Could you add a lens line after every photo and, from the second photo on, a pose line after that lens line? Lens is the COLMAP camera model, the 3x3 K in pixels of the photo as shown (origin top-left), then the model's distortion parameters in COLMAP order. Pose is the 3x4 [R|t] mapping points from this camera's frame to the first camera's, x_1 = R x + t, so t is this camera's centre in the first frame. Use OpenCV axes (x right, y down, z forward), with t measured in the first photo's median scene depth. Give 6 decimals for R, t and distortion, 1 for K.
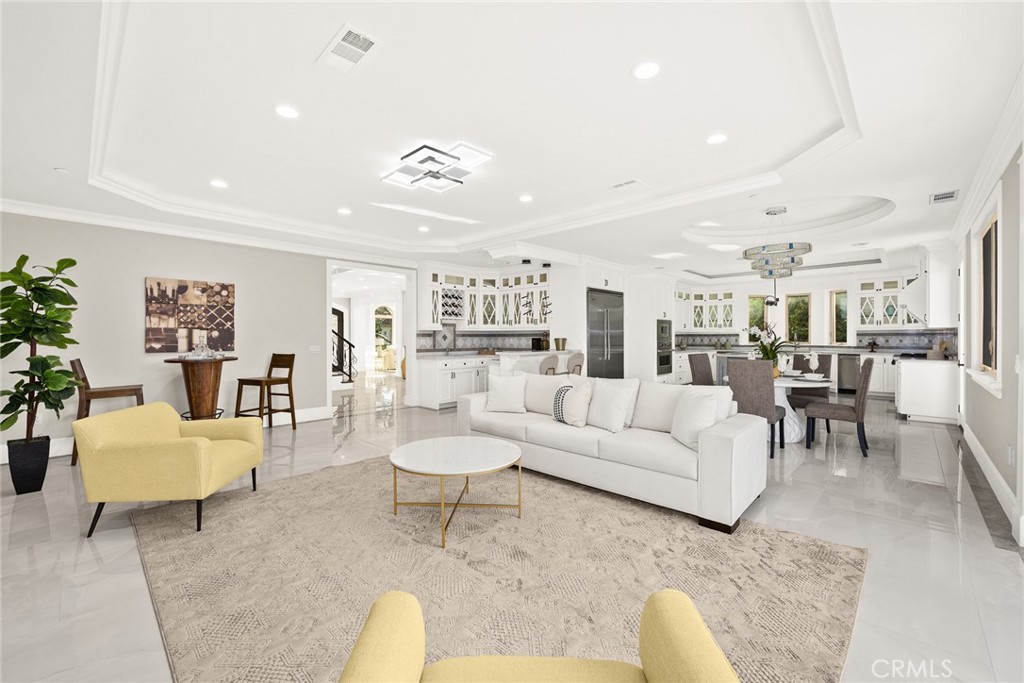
lens RADIAL K [[416.2, 0, 512.7], [0, 416.2, 326.2], [0, 0, 1]] dist [-0.001975, -0.000118]
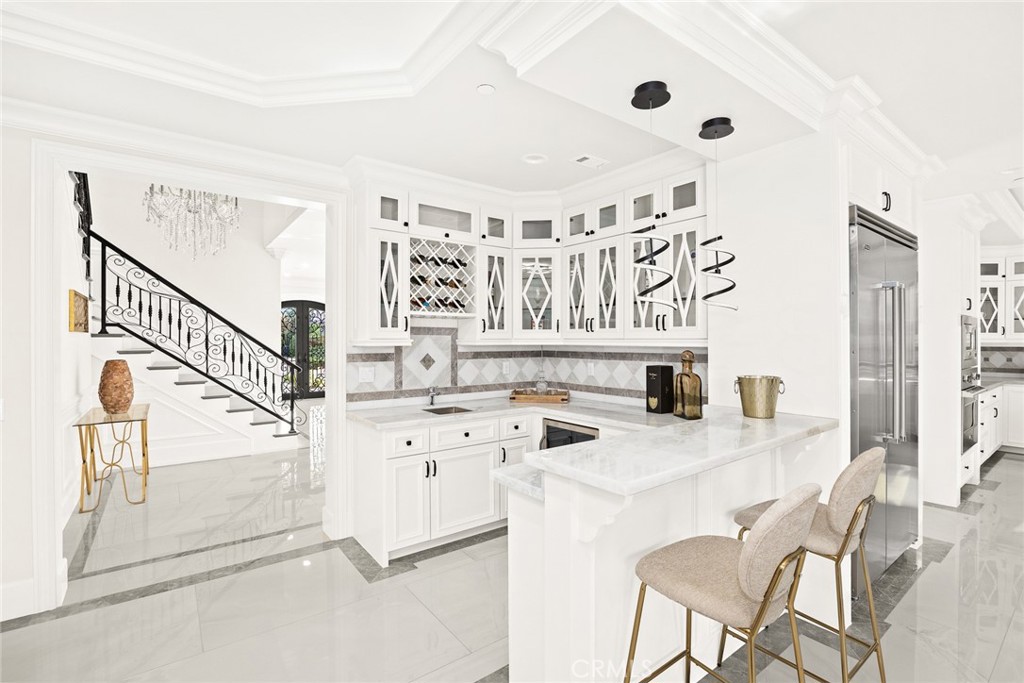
lens RADIAL K [[451.7, 0, 512.0], [0, 451.7, 341.5], [0, 0, 1]] dist [-0.000685, 0.000070]
pose [[0.984995, 0.001298, -0.172576, -0.003491], [0.003751, 0.999575, 0.028925, -0.005710], [0.172540, -0.029138, 0.984571, 0.570654]]
